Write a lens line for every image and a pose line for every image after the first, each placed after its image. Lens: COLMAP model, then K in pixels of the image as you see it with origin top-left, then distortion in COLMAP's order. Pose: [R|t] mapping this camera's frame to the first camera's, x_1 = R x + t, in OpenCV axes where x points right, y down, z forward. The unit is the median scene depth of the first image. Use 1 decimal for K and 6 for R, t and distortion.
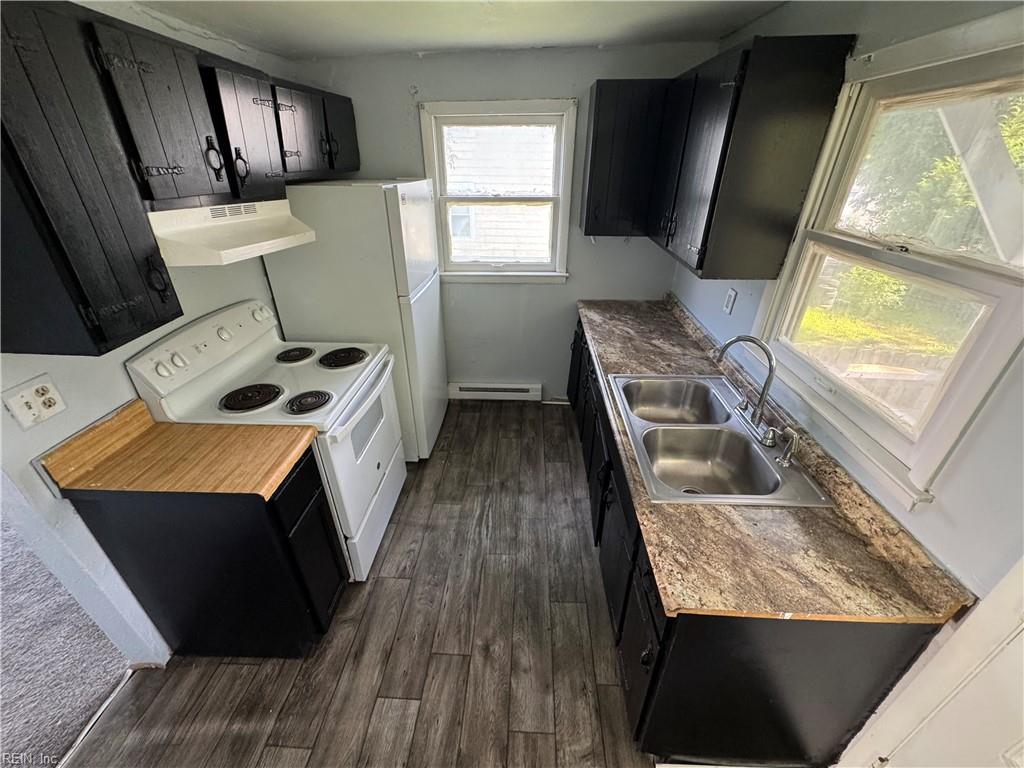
lens RADIAL K [[410.6, 0, 512.0], [0, 410.6, 384.0], [0, 0, 1]] dist [-0.000666, -0.000066]
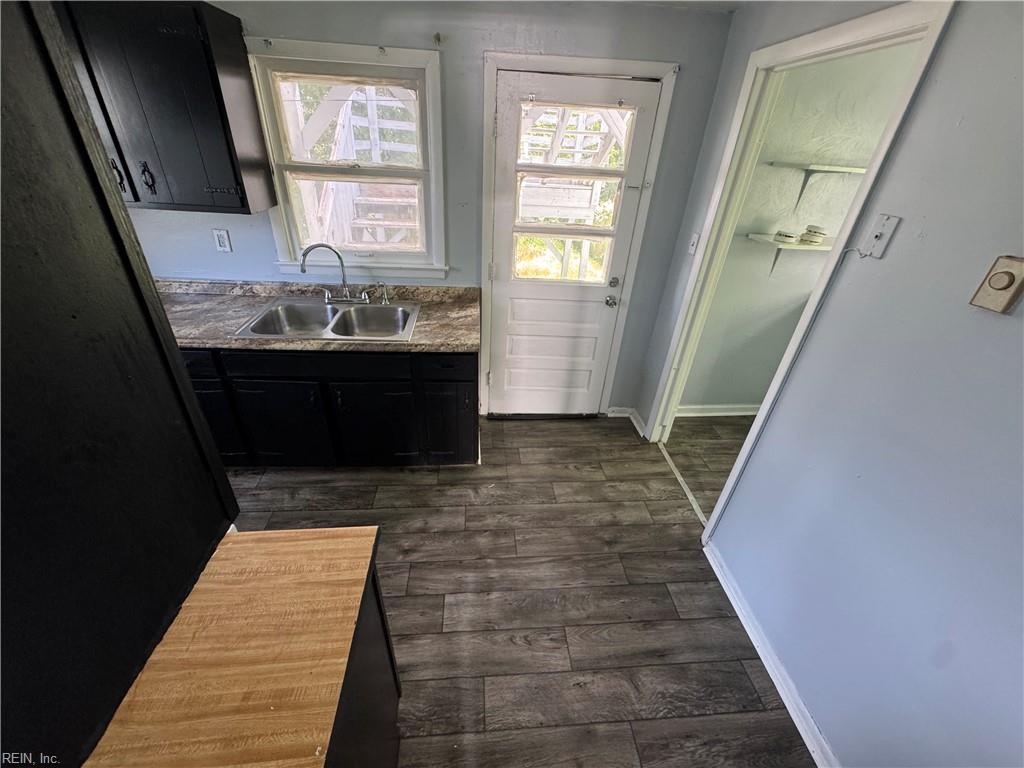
lens RADIAL K [[410.6, 0, 512.0], [0, 410.6, 384.0], [0, 0, 1]] dist [-0.000666, -0.000066]
pose [[-0.124625, -0.512736, 0.849453, -0.780019], [0.433864, 0.741779, 0.511396, -0.155063], [-0.892318, 0.432280, 0.130014, 0.353952]]
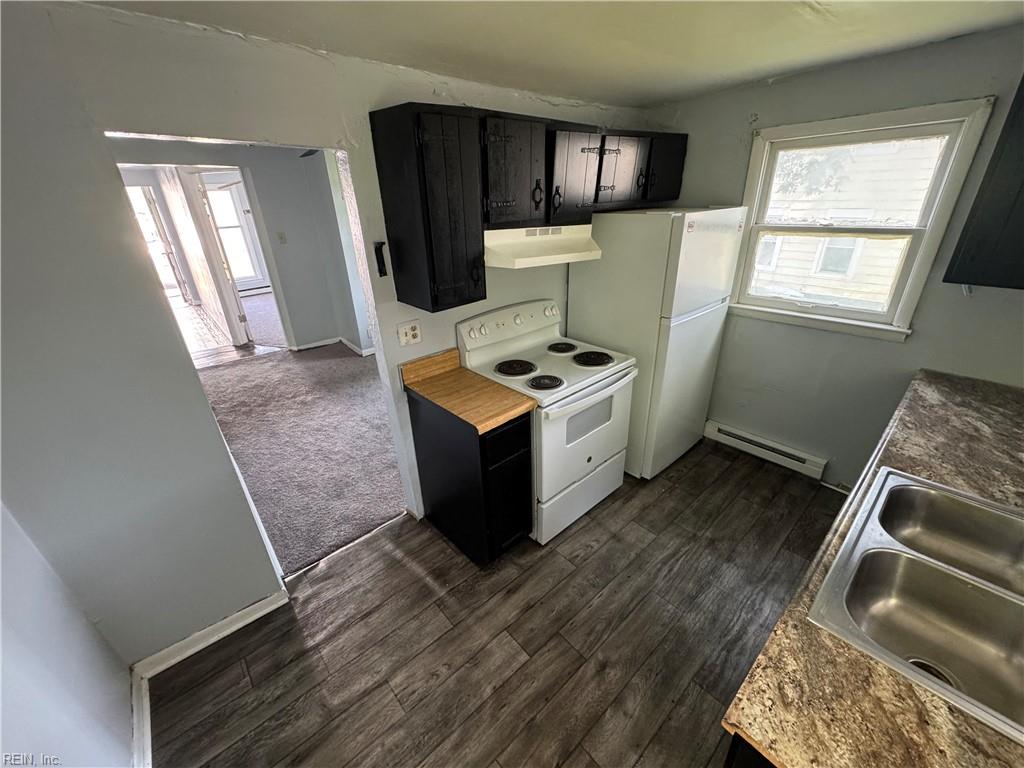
lens RADIAL K [[410.4, 0, 512.0], [0, 410.4, 384.0], [0, 0, 1]] dist [0.001785, 0.000292]
pose [[0.698435, 0.278435, -0.659289, 0.233552], [-0.312958, 0.947292, 0.068526, -0.005537], [0.643619, 0.158468, 0.748760, -0.001090]]
